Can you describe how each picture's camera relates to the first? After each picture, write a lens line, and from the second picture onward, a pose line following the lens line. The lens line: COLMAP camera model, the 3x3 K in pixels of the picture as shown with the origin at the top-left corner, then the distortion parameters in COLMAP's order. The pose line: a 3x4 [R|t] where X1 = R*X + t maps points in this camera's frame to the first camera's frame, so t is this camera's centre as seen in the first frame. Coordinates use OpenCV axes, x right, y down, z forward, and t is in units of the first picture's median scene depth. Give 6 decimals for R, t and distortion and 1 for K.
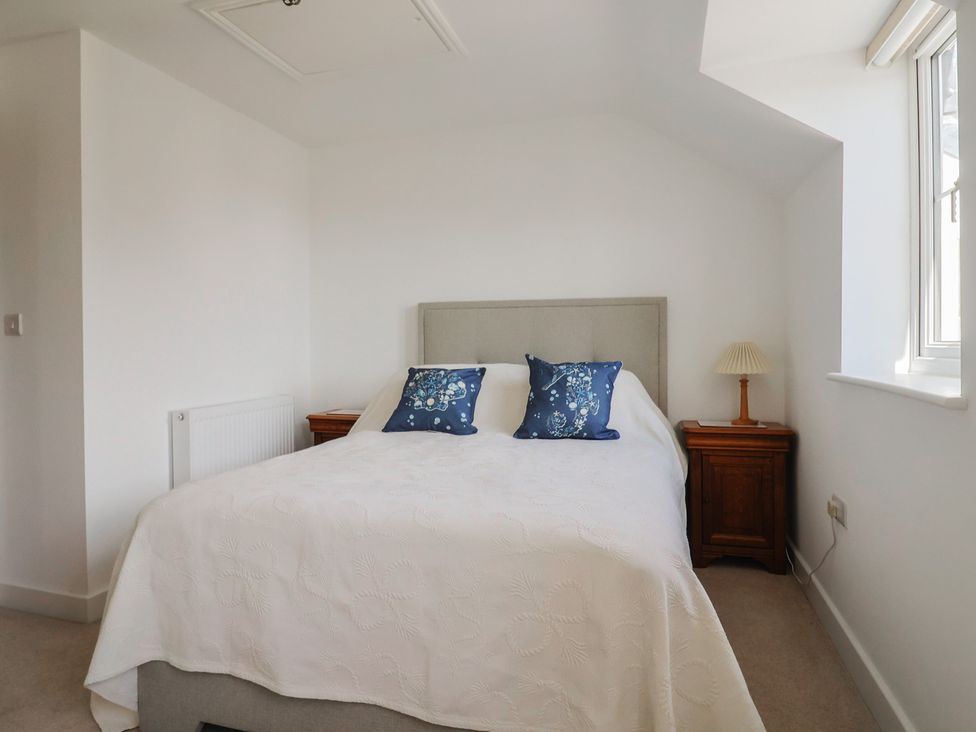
lens RADIAL K [[599.4, 0, 488.0], [0, 599.4, 366.0], [0, 0, 1]] dist [-0.020776, -0.003920]
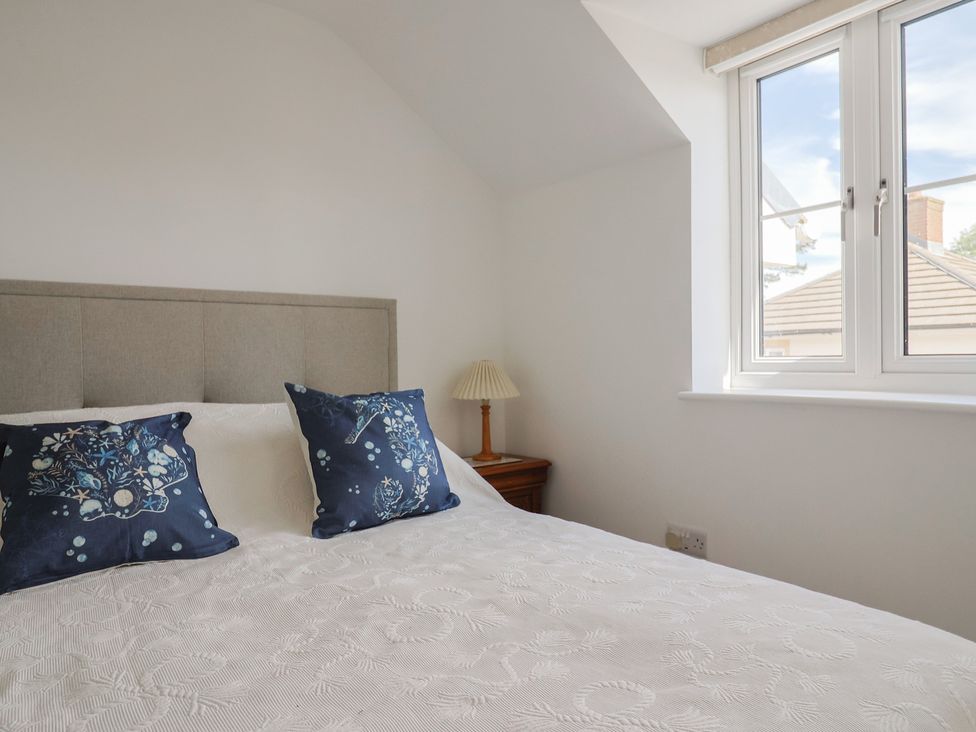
lens RADIAL K [[661.2, 0, 488.0], [0, 661.2, 366.0], [0, 0, 1]] dist [0.006235, -0.001447]
pose [[0.604330, -0.011997, 0.796644, -0.326475], [0.040974, 0.999031, -0.016038, -0.018818], [-0.795680, 0.042334, 0.604236, 0.493157]]
